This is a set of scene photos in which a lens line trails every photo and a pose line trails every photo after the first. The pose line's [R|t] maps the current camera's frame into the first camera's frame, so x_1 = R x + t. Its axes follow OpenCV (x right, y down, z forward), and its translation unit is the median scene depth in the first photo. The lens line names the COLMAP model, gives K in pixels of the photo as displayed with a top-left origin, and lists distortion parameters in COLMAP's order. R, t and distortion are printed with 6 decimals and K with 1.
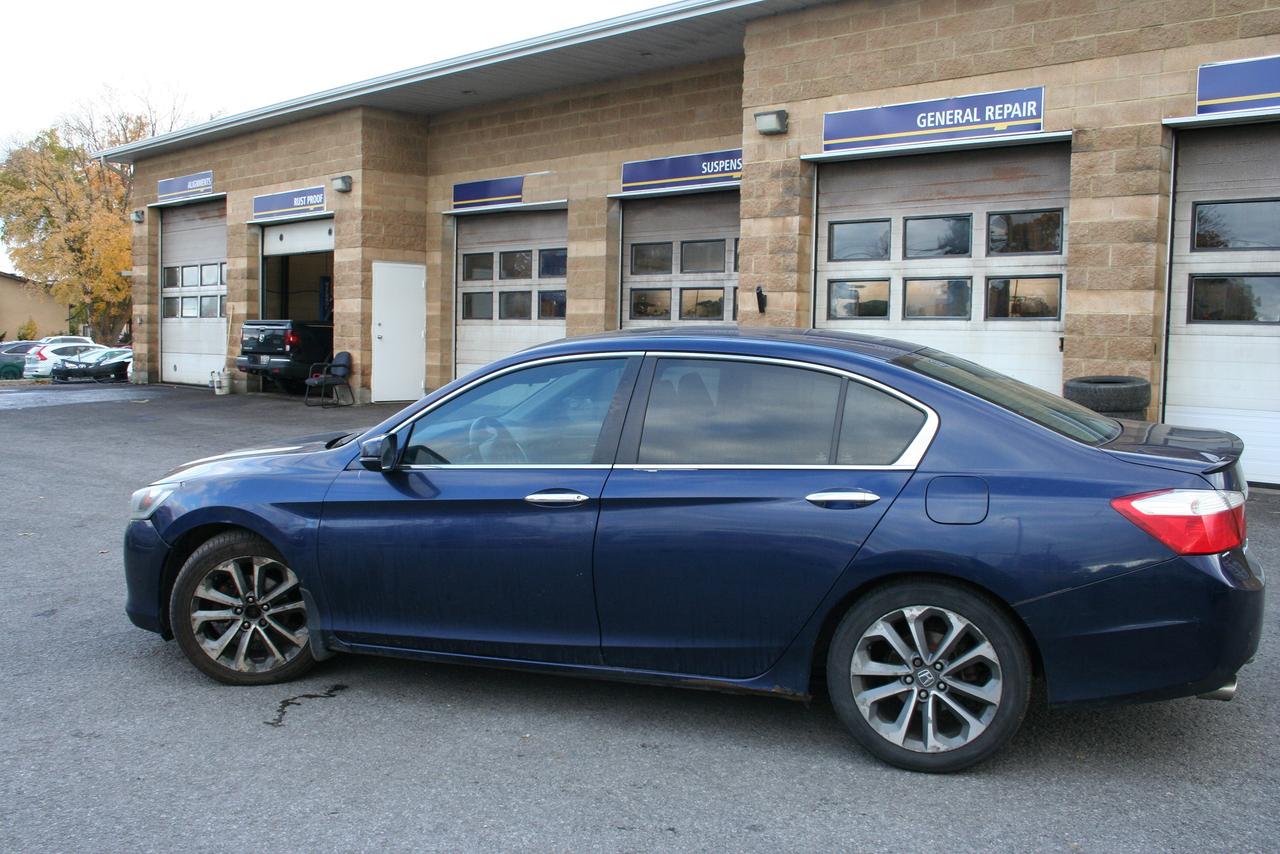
lens RADIAL K [[1201.4, 0, 643.4], [0, 1201.4, 428.7], [0, 0, 1]] dist [-0.130226, 0.148751]
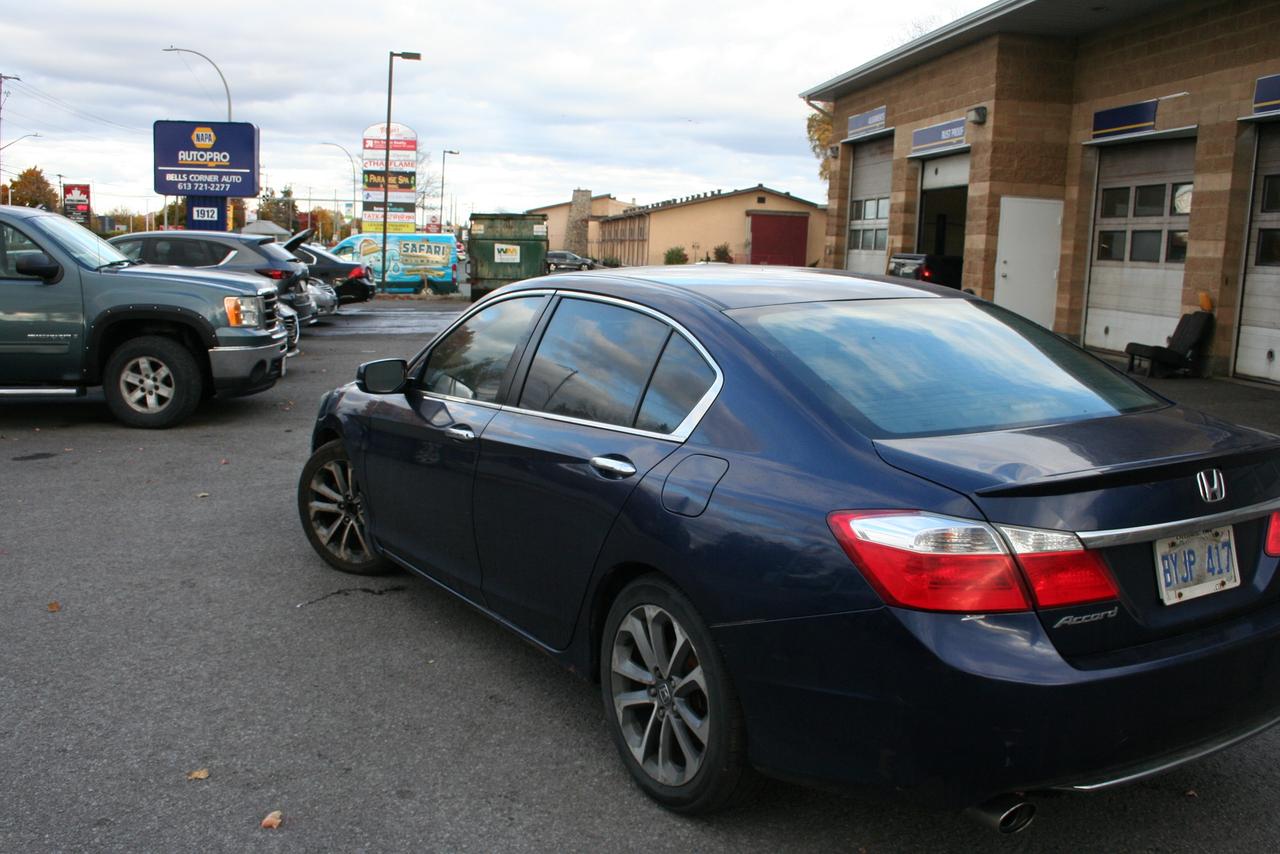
lens RADIAL K [[1201.4, 0, 643.4], [0, 1201.4, 428.7], [0, 0, 1]] dist [-0.130226, 0.148751]
pose [[0.793684, 0.105970, -0.599029, 0.135247], [-0.073687, 0.994207, 0.078246, -0.007486], [0.603851, -0.017962, 0.796895, 0.062457]]
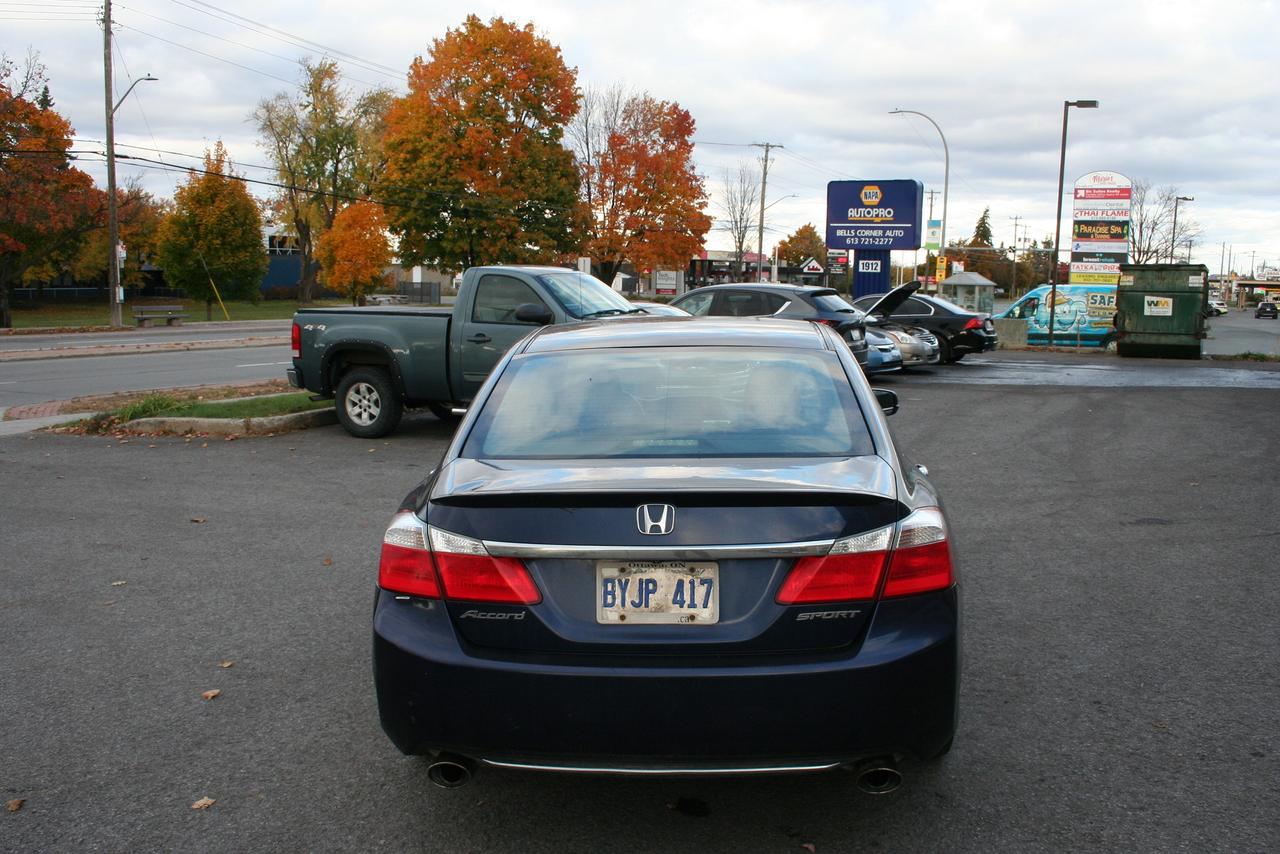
lens RADIAL K [[1201.4, 0, 643.4], [0, 1201.4, 428.7], [0, 0, 1]] dist [-0.130226, 0.148751]
pose [[0.311454, 0.113490, -0.943460, 0.243712], [-0.094334, 0.991631, 0.088143, -0.019238], [0.945567, 0.061548, 0.319553, 0.158207]]
